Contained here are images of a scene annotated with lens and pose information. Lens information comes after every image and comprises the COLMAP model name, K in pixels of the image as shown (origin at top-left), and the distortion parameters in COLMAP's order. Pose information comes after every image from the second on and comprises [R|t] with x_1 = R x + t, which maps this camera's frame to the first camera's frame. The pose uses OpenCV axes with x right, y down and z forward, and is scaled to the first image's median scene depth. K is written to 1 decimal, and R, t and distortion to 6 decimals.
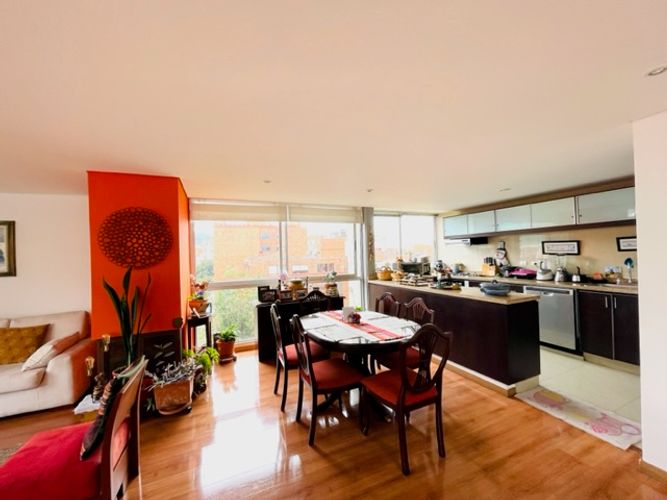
lens RADIAL K [[268.6, 0, 333.6], [0, 268.6, 252.6], [0, 0, 1]] dist [-0.003704, 0.001281]
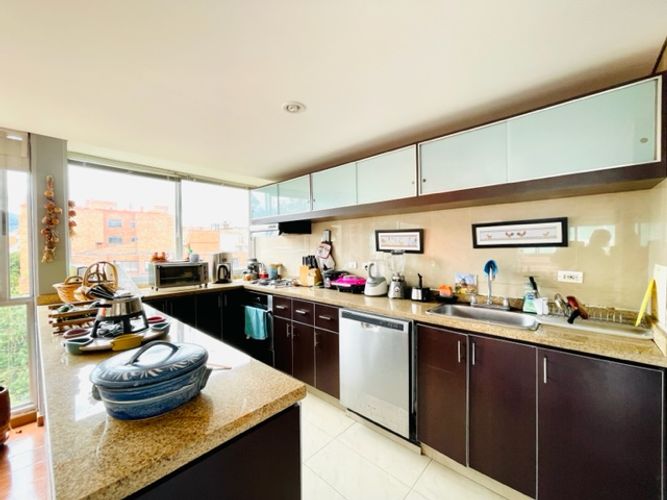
lens RADIAL K [[268.6, 0, 334.2], [0, 268.6, 252.3], [0, 0, 1]] dist [-0.003704, 0.001281]
pose [[0.920920, 0.016663, 0.389395, 0.545335], [-0.022587, 0.999688, 0.010639, 0.004267], [-0.389096, -0.018593, 0.921010, 0.569343]]
